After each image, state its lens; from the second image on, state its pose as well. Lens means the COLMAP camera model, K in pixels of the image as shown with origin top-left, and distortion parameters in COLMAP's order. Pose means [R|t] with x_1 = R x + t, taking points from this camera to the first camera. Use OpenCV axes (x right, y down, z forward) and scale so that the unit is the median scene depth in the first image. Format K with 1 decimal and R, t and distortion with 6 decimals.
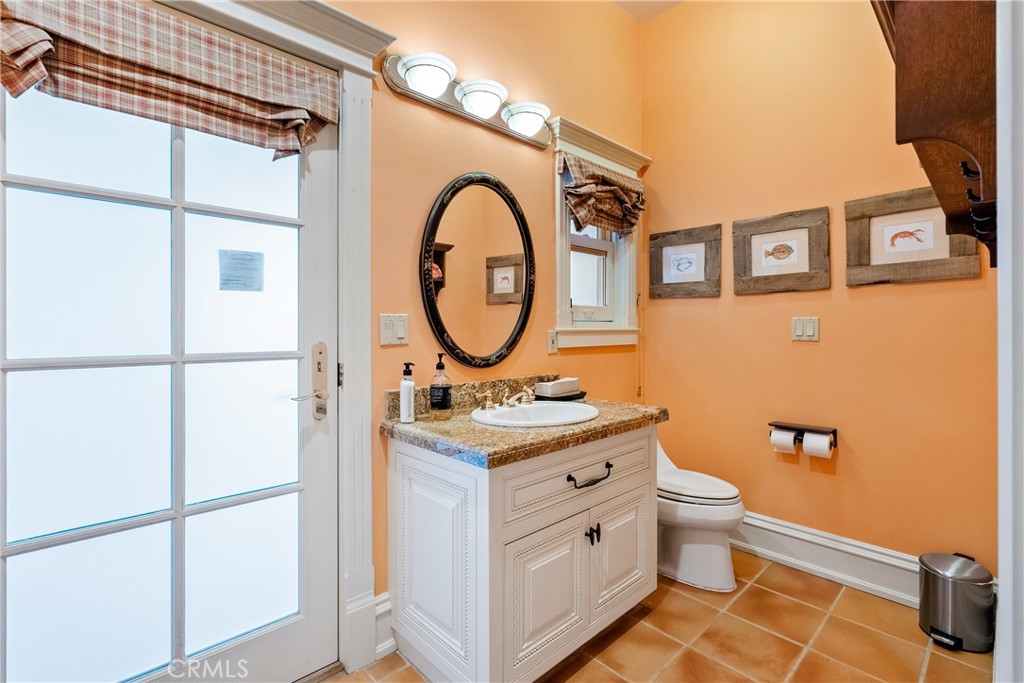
lens RADIAL K [[469.0, 0, 511.7], [0, 469.0, 335.3], [0, 0, 1]] dist [-0.005845, 0.001804]
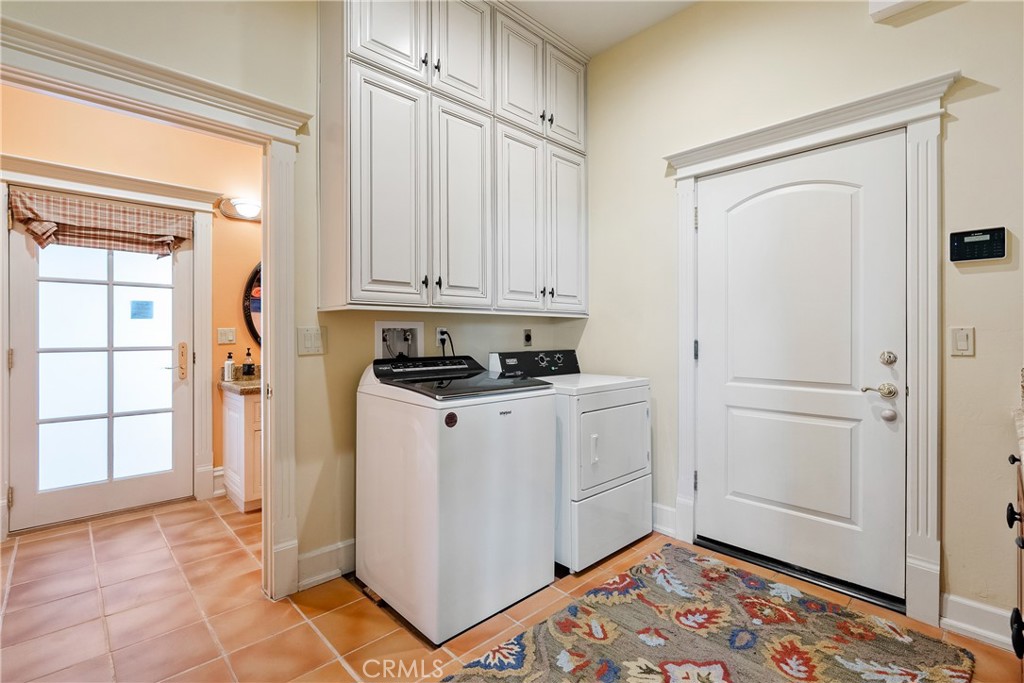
lens RADIAL K [[469.0, 0, 512.5], [0, 469.0, 339.0], [0, 0, 1]] dist [-0.005845, 0.001804]
pose [[0.999985, 0.001608, 0.005215, 1.184878], [-0.001611, 0.999998, 0.000684, -0.004266], [-0.005214, -0.000693, 0.999986, -1.241783]]
